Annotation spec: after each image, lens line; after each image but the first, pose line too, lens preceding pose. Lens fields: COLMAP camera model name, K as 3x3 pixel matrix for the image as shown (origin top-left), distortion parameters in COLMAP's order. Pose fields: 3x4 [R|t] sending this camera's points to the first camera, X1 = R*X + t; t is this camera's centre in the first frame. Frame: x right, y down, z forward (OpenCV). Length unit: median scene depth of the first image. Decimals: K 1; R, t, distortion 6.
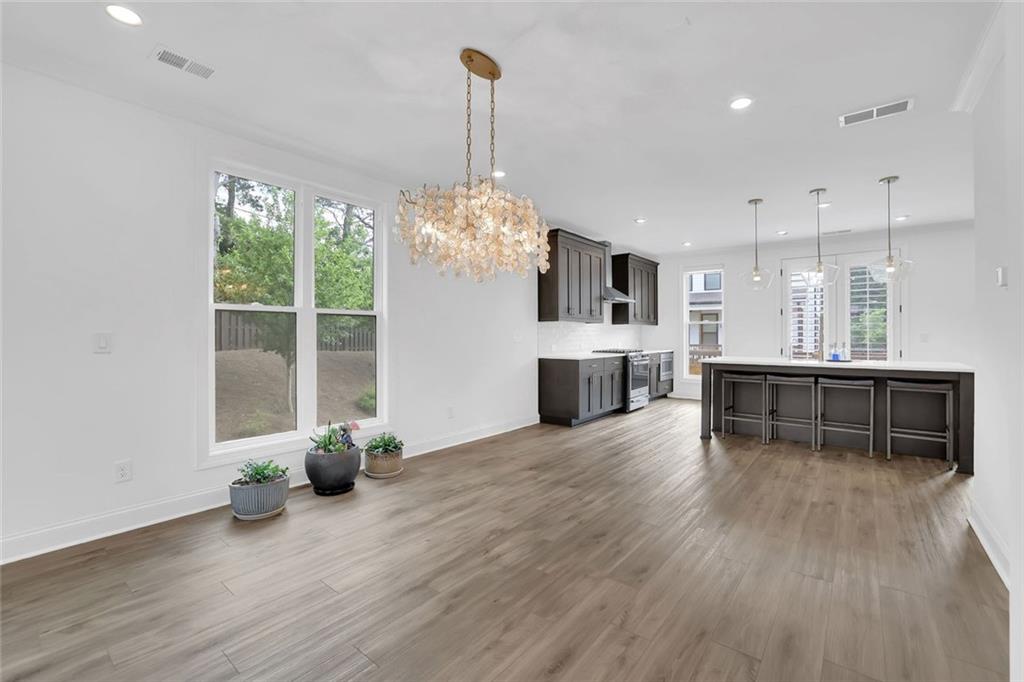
lens RADIAL K [[441.0, 0, 512.8], [0, 441.0, 334.4], [0, 0, 1]] dist [-0.045527, 0.014547]
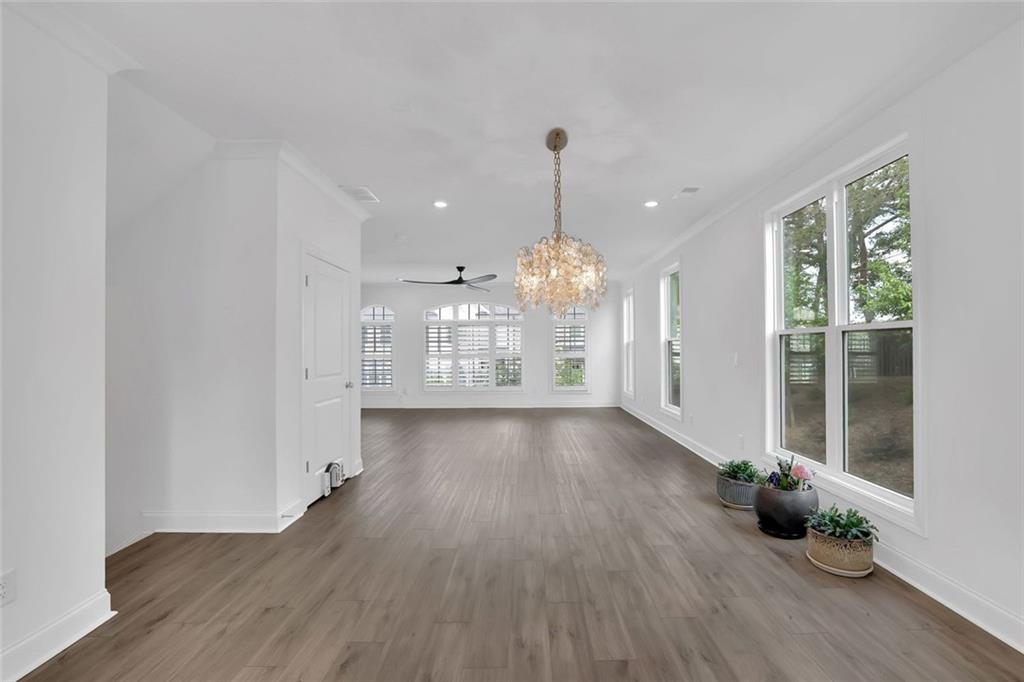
lens RADIAL K [[441.0, 0, 512.8], [0, 441.0, 334.4], [0, 0, 1]] dist [-0.045527, 0.014547]
pose [[-0.798863, -0.022930, -0.601076, 0.317103], [0.000630, 0.999241, -0.038957, -0.006464], [0.601513, -0.031499, -0.798242, 0.779435]]
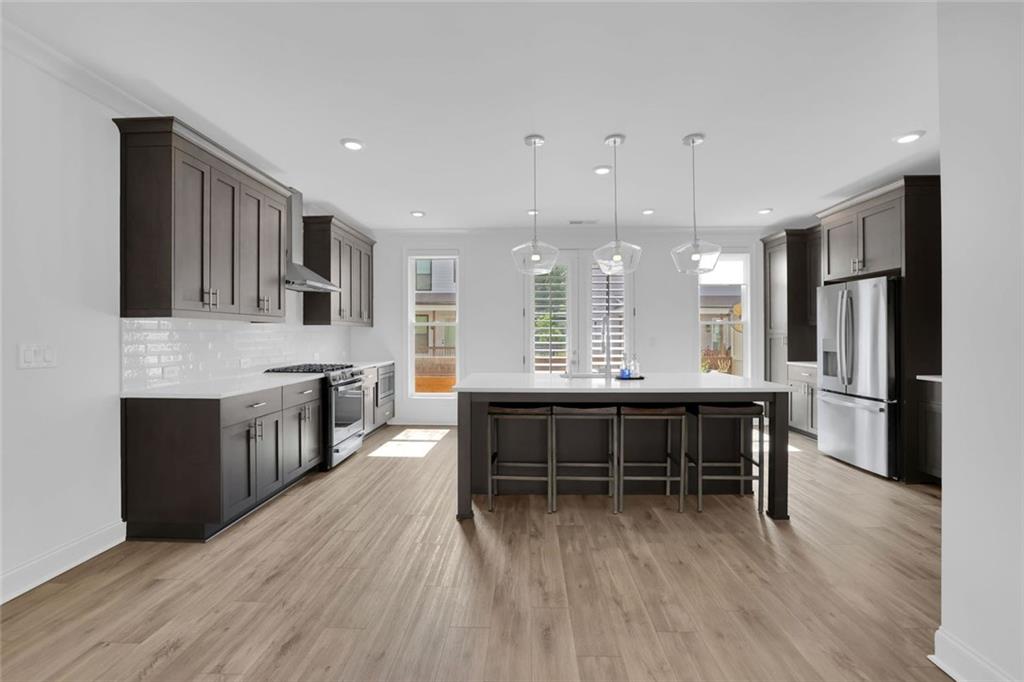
lens RADIAL K [[441.0, 0, 512.8], [0, 441.0, 334.4], [0, 0, 1]] dist [-0.045527, 0.014547]
pose [[0.798833, -0.001123, 0.601551, 0.113812], [0.002304, 0.999997, -0.001192, -0.010062], [-0.601548, 0.002339, 0.798833, 0.407544]]
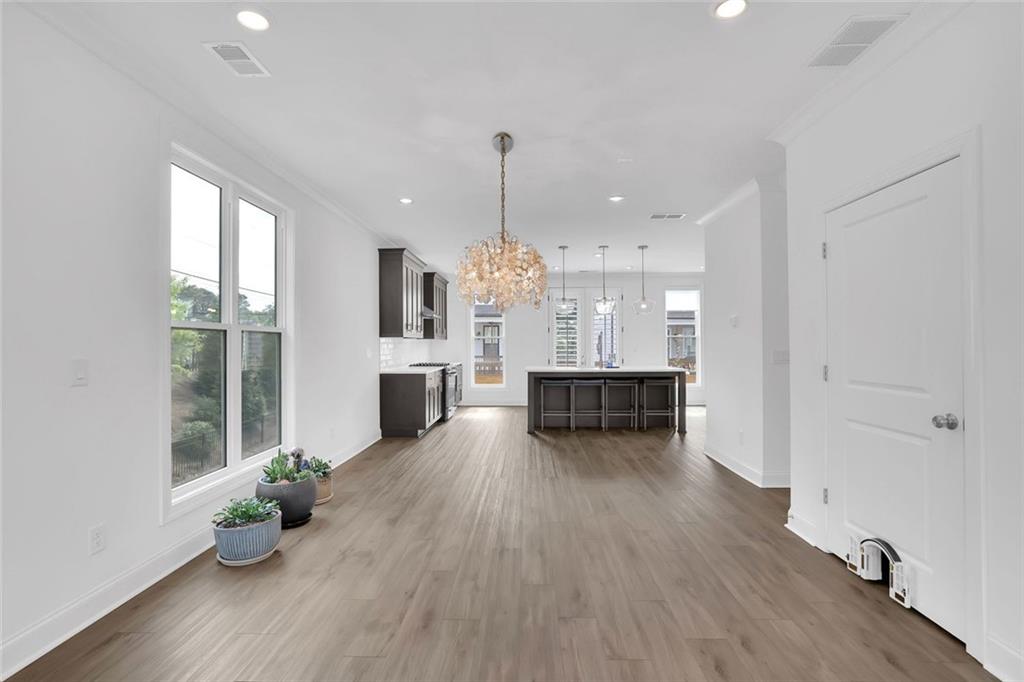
lens RADIAL K [[488.1, 0, 515.3], [0, 488.1, 338.3], [0, 0, 1]] dist [-0.001732, 0.000131]
pose [[0.793586, 0.005140, 0.608437, -0.372581], [0.003215, 0.999915, -0.012640, -0.011590], [-0.608450, 0.011987, 0.793502, -0.065156]]
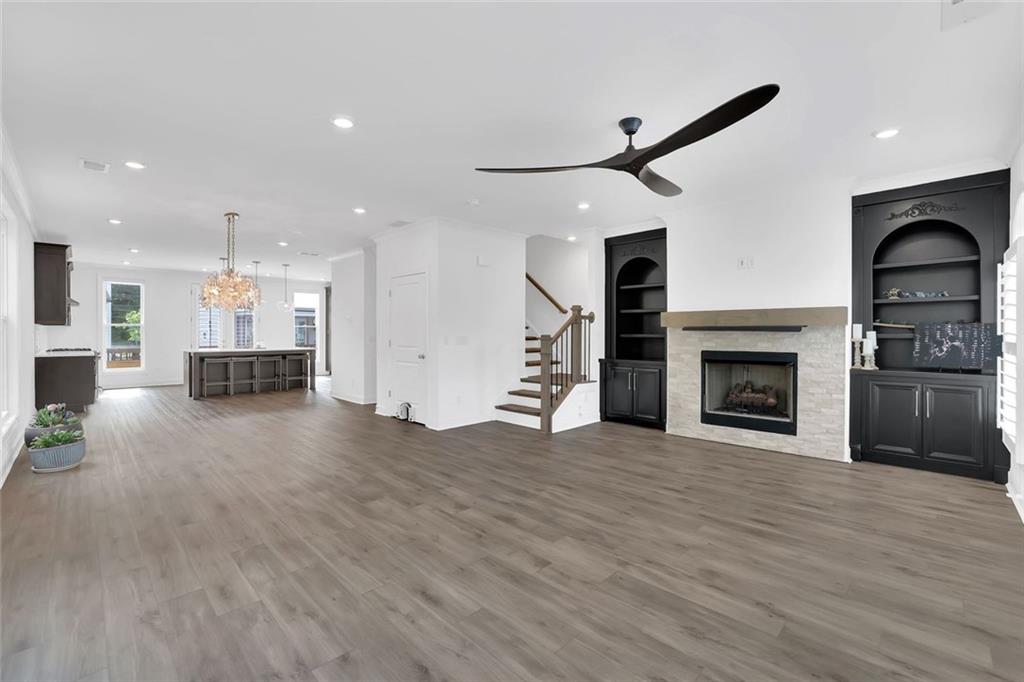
lens RADIAL K [[441.0, 0, 512.8], [0, 441.0, 334.4], [0, 0, 1]] dist [-0.045527, 0.014547]
pose [[0.102059, -0.003430, 0.994772, -0.864397], [-0.002001, 0.999991, 0.003653, -0.008941], [-0.994776, -0.002364, 0.102051, -0.273309]]
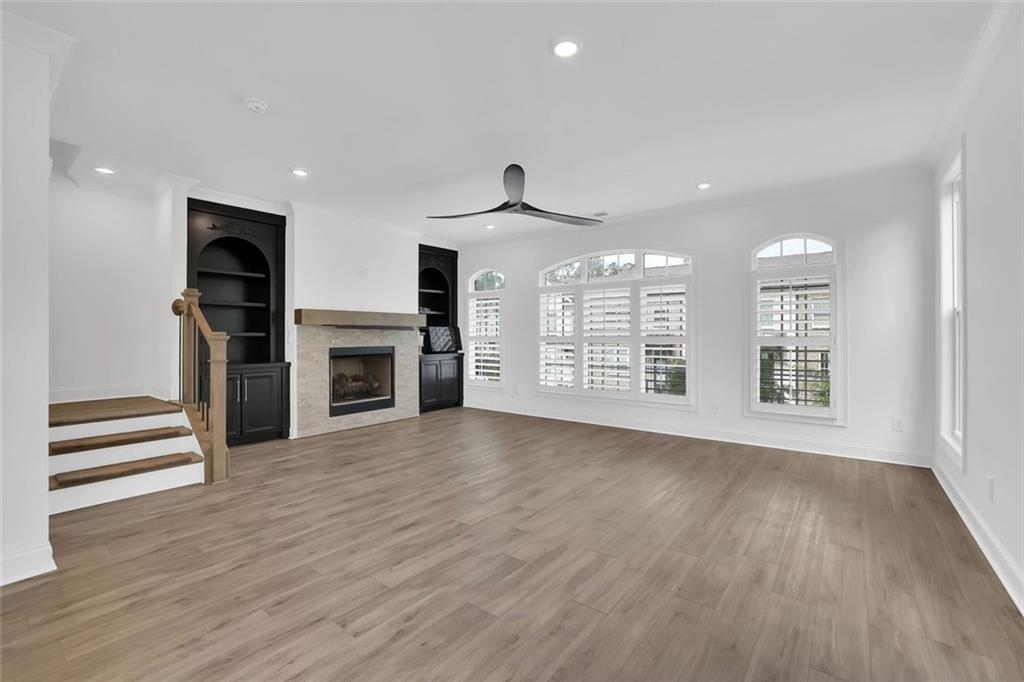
lens RADIAL K [[441.0, 0, 512.8], [0, 441.0, 334.4], [0, 0, 1]] dist [-0.045527, 0.014547]
pose [[-0.999887, 0.000206, -0.015041, -0.338103], [0.000259, 0.999994, -0.003477, 0.001053], [0.015040, -0.003480, -0.999881, 0.343543]]
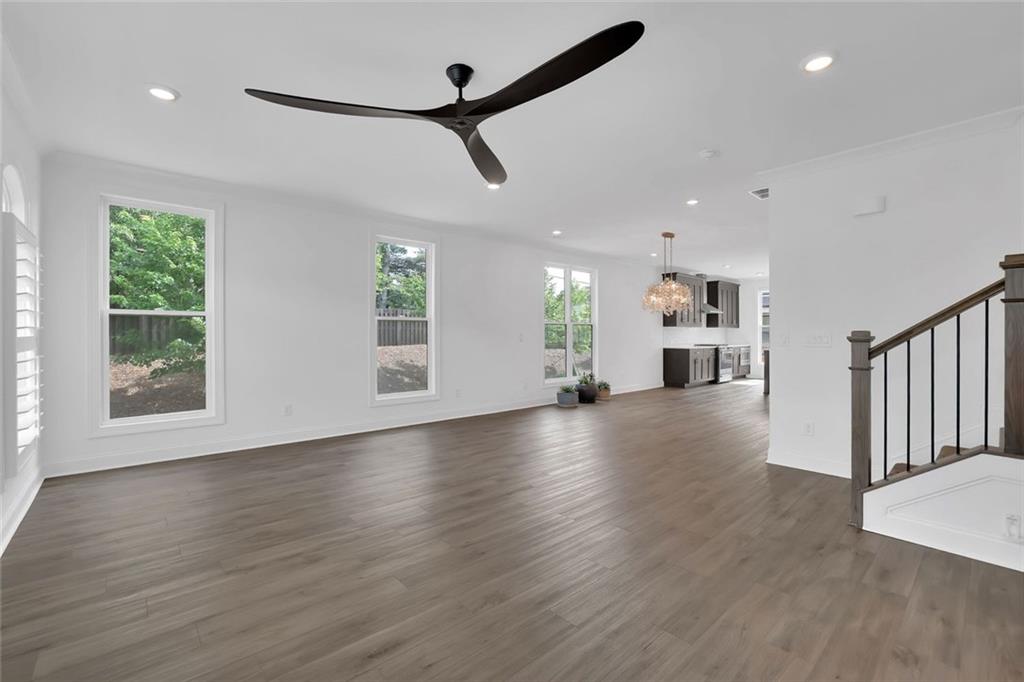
lens RADIAL K [[441.0, 0, 512.8], [0, 441.0, 334.4], [0, 0, 1]] dist [-0.045527, 0.014547]
pose [[0.986384, -0.000074, -0.164460, -0.235332], [0.000296, 0.999999, 0.001324, -0.001180], [0.164460, -0.001355, 0.986383, -0.756401]]
